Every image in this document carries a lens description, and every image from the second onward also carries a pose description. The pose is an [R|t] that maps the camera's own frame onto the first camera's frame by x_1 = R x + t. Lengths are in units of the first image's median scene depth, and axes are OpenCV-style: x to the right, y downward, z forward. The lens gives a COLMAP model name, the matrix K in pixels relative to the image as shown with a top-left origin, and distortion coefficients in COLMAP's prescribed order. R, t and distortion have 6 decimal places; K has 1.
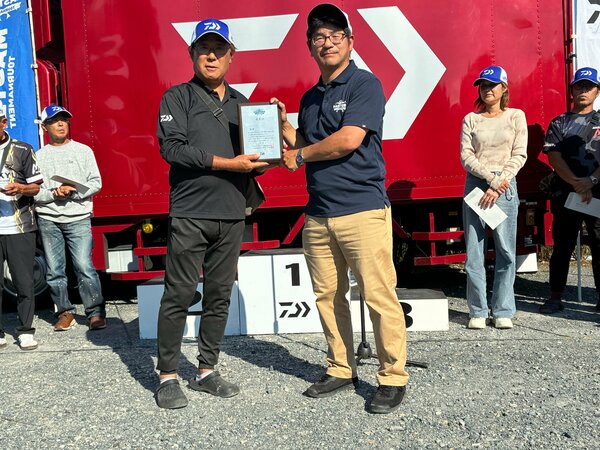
lens RADIAL K [[718.4, 0, 301.0], [0, 718.4, 224.9], [0, 0, 1]] dist [0.027350, 0.000000]
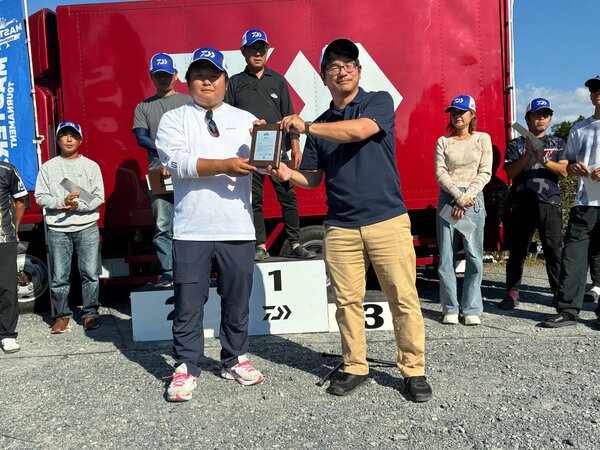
lens RADIAL K [[577.6, 0, 298.0], [0, 577.6, 223.2], [0, 0, 1]] dist [0.028117, 0.000000]
pose [[0.997068, -0.003255, 0.076447, -0.044073], [0.004338, 0.999893, -0.014003, -0.006169], [-0.076394, 0.014294, 0.996975, 0.113159]]
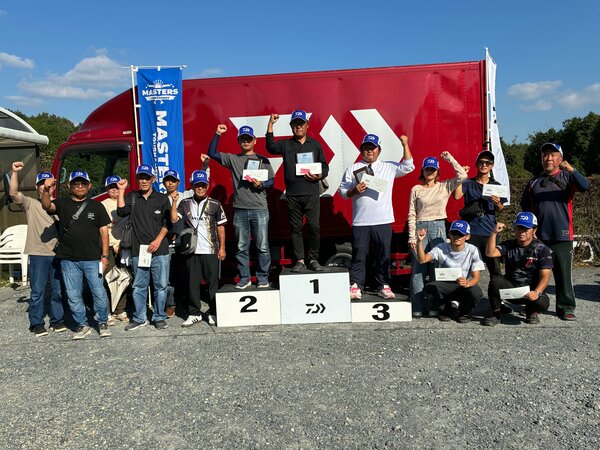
lens RADIAL K [[549.4, 0, 301.1], [0, 549.4, 220.9], [0, 0, 1]] dist [0.037150, 0.000072]
pose [[0.999101, 0.001023, 0.042372, -0.093254], [-0.001289, 0.999980, 0.006250, -0.084001], [-0.042365, -0.006299, 0.999082, -0.217121]]
